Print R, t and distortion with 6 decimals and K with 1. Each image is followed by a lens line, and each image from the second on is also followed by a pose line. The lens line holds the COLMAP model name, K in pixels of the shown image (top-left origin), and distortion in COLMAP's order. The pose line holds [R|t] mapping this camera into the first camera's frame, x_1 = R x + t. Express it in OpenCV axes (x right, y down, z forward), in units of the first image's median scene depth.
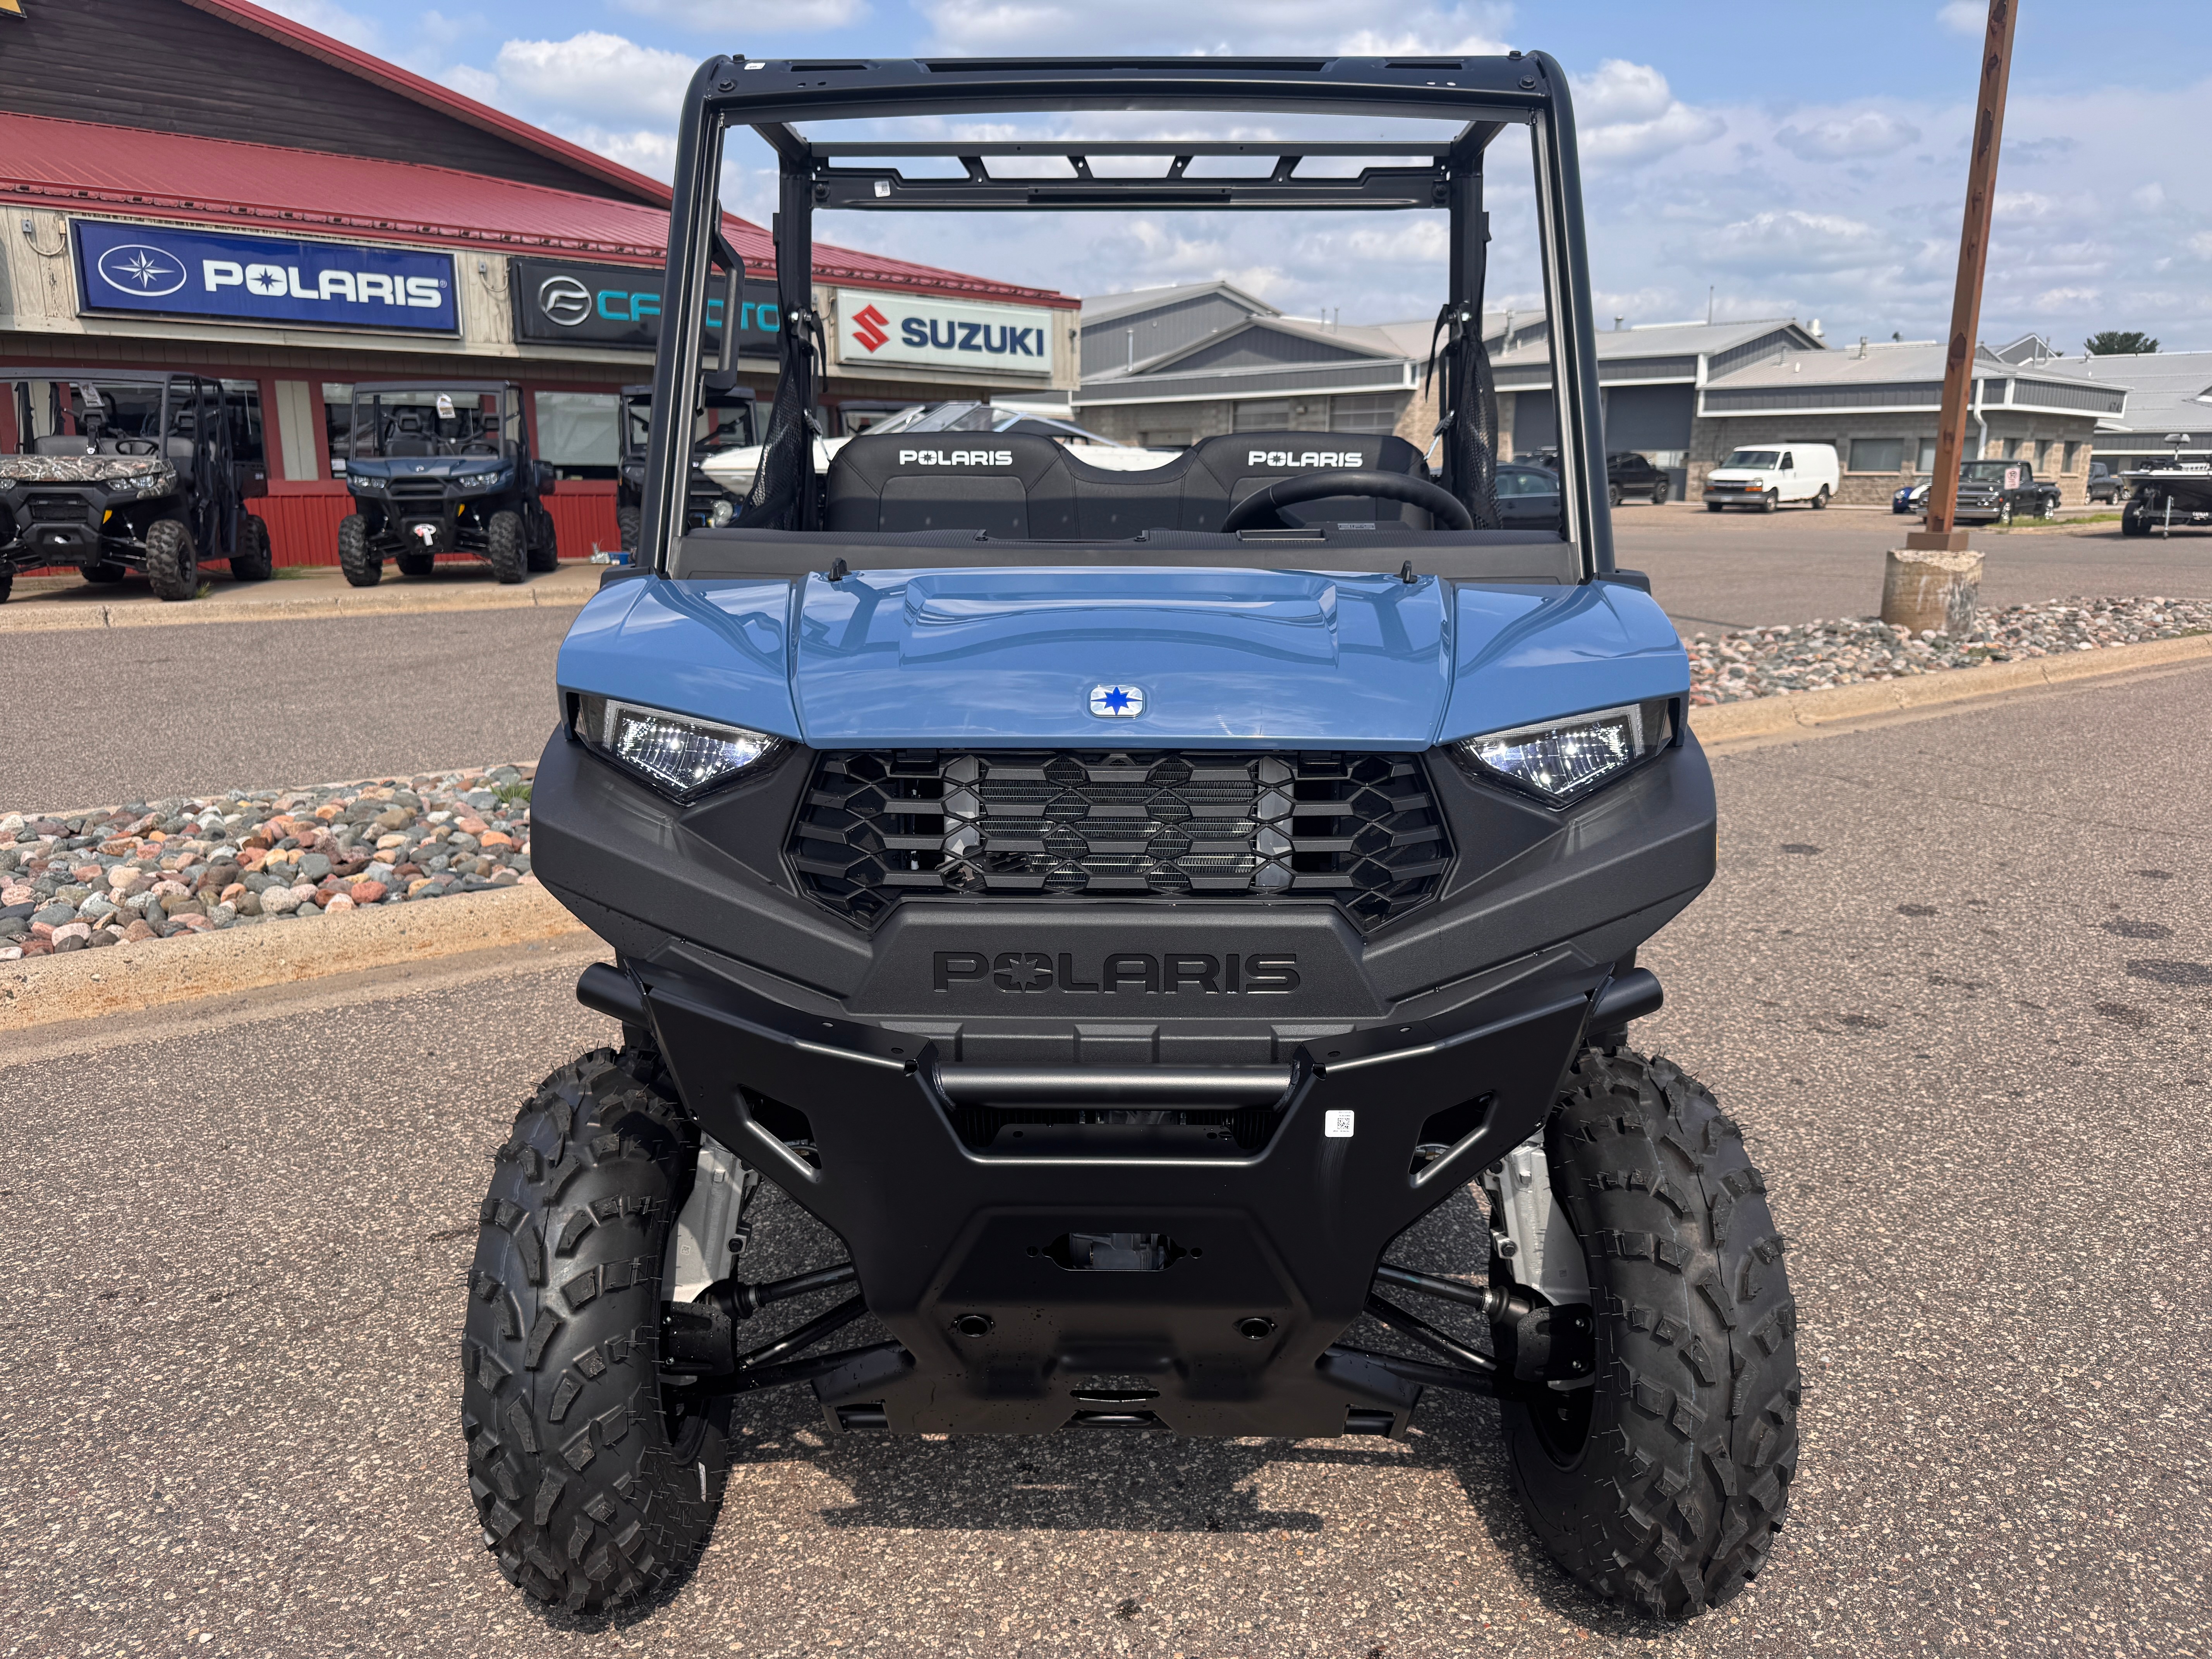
lens RADIAL K [[1601.7, 0, 1106.0], [0, 1601.7, 829.5], [0, 0, 1]] dist [0.061517, -0.066790]
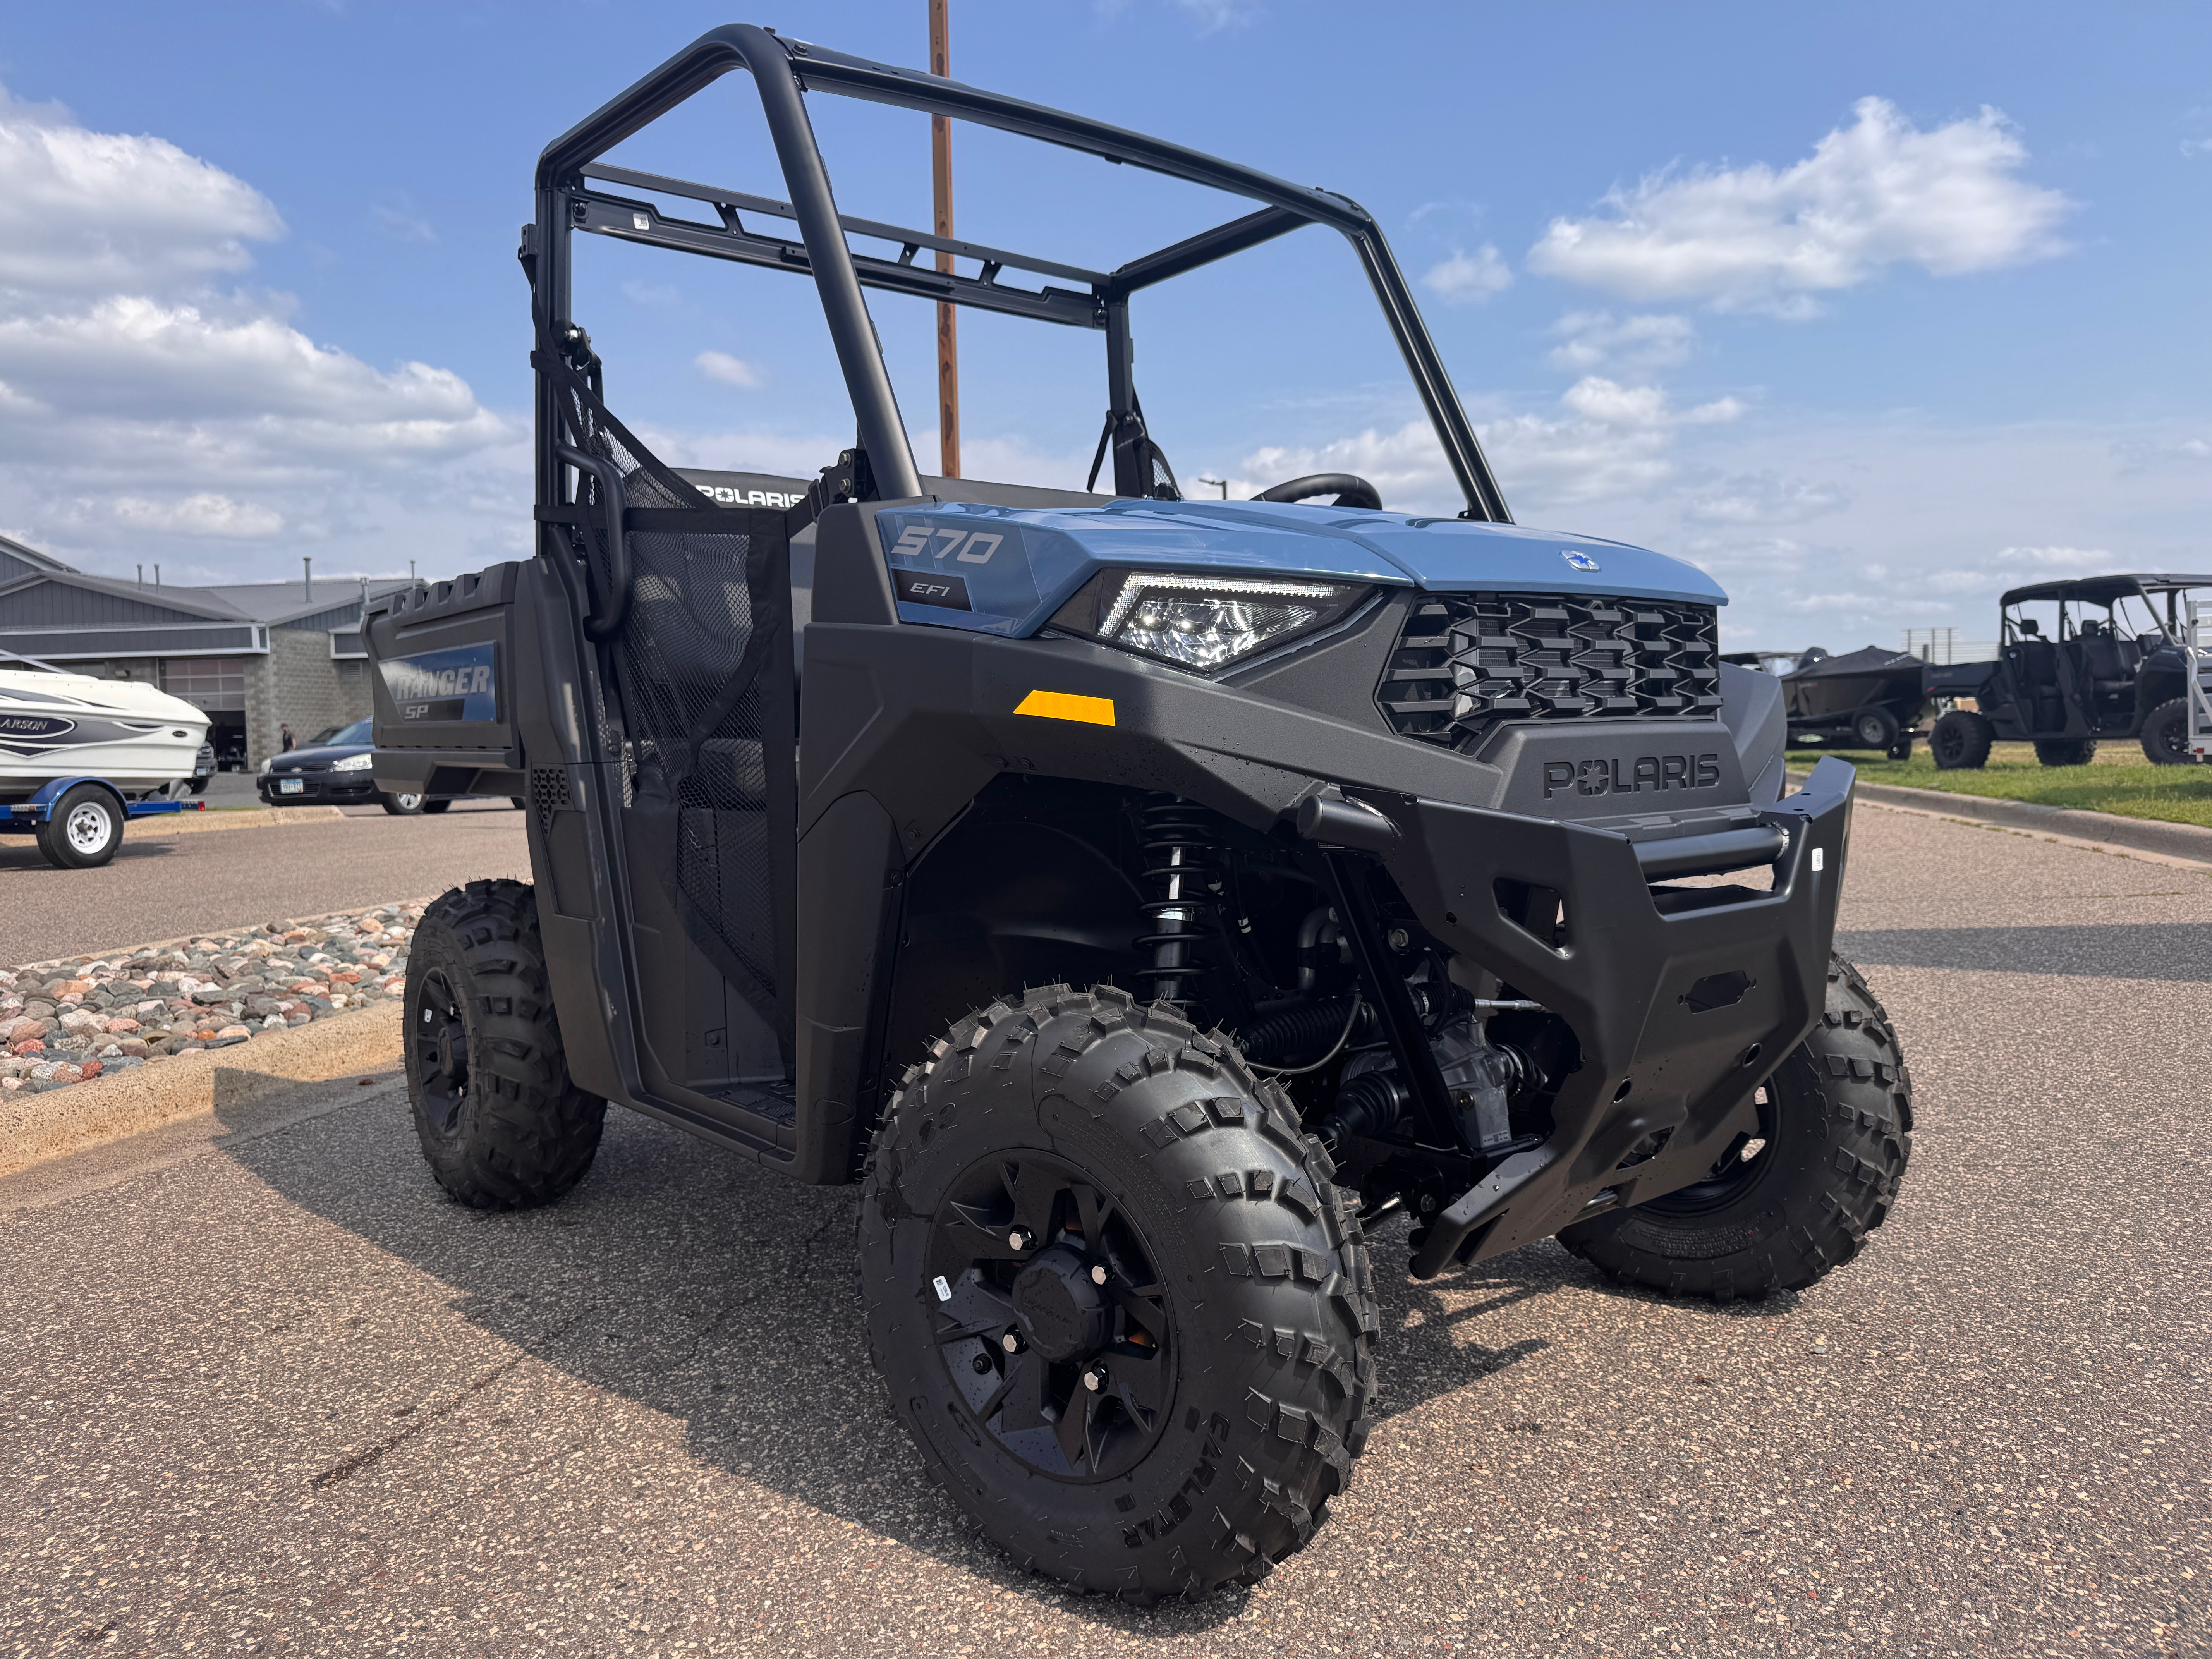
lens RADIAL K [[1598.4, 0, 1106.0], [0, 1598.4, 829.5], [0, 0, 1]] dist [0.035721, -0.061547]
pose [[0.750974, -0.053731, 0.658142, -0.579318], [0.168022, 0.979427, -0.111761, 0.104845], [-0.638597, 0.194512, 0.744553, 0.197596]]
